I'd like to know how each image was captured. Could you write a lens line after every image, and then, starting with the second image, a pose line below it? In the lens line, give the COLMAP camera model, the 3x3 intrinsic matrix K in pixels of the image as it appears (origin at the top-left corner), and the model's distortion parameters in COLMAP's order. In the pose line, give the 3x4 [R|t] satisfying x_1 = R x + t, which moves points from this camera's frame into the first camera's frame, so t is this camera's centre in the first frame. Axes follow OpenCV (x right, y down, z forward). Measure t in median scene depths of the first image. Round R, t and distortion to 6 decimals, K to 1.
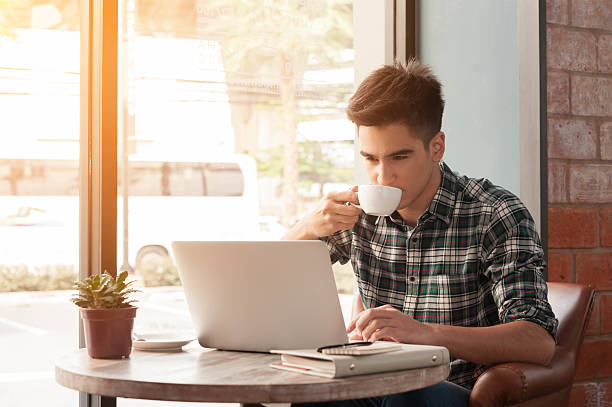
lens RADIAL K [[1127.6, 0, 286.4], [0, 1127.6, 206.6], [0, 0, 1]] dist [-0.008111, -0.026423]
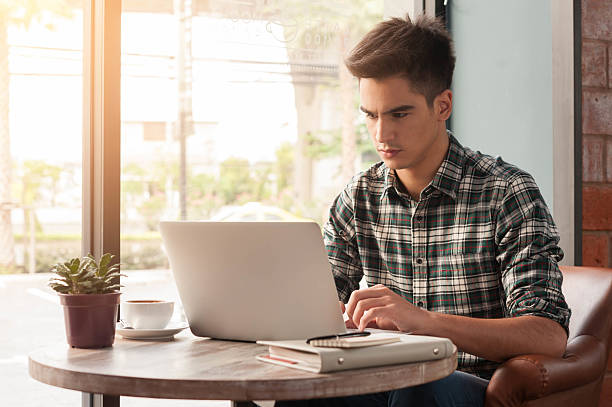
lens RADIAL K [[1121.6, 0, 306.0], [0, 1121.6, 203.5], [0, 0, 1]] dist [0.000022, -0.187845]
pose [[0.999200, 0.001490, -0.039968, 0.052166], [-0.000930, 0.999901, 0.014016, 0.002431], [0.039984, -0.013968, 0.999103, 0.078153]]
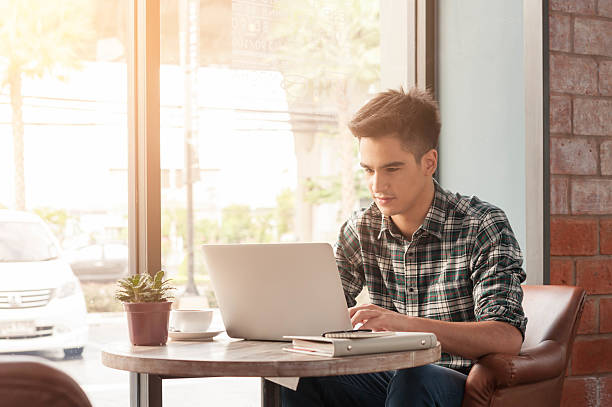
lens RADIAL K [[1092.9, 0, 304.4], [0, 1092.9, 277.7], [0, 0, 1]] dist [0.002450, -0.011656]
pose [[0.999131, -0.004266, -0.041451, 0.046445], [0.005966, 0.999142, 0.040974, 0.017445], [0.041241, -0.041185, 0.998300, -0.108364]]
